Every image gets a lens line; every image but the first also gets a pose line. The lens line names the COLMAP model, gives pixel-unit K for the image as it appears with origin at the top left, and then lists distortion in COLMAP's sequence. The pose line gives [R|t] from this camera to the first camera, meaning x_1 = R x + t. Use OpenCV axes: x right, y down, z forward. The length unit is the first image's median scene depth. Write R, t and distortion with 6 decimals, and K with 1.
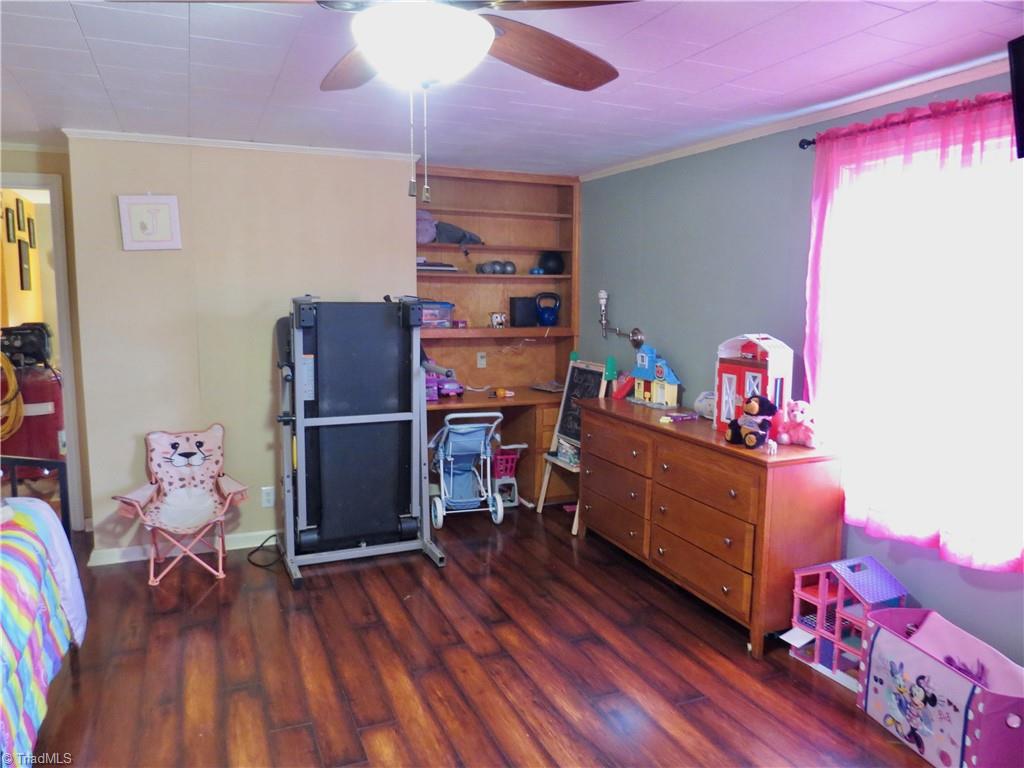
lens RADIAL K [[734.6, 0, 510.3], [0, 734.6, 384.4], [0, 0, 1]] dist [-0.023852, 0.001023]
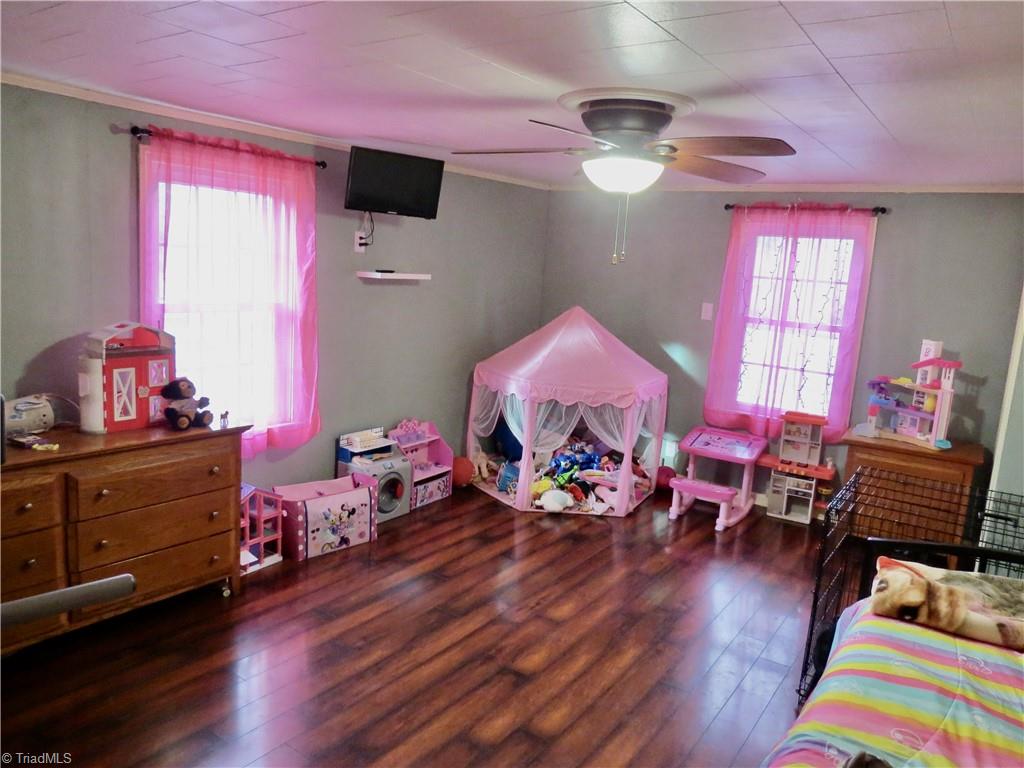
lens RADIAL K [[734.6, 0, 510.6], [0, 734.6, 383.8], [0, 0, 1]] dist [-0.023852, 0.001023]
pose [[-0.534515, -0.185583, 0.824531, -0.966020], [0.032493, 0.970360, 0.239470, -0.265831], [-0.844534, 0.154792, -0.512642, 1.413079]]
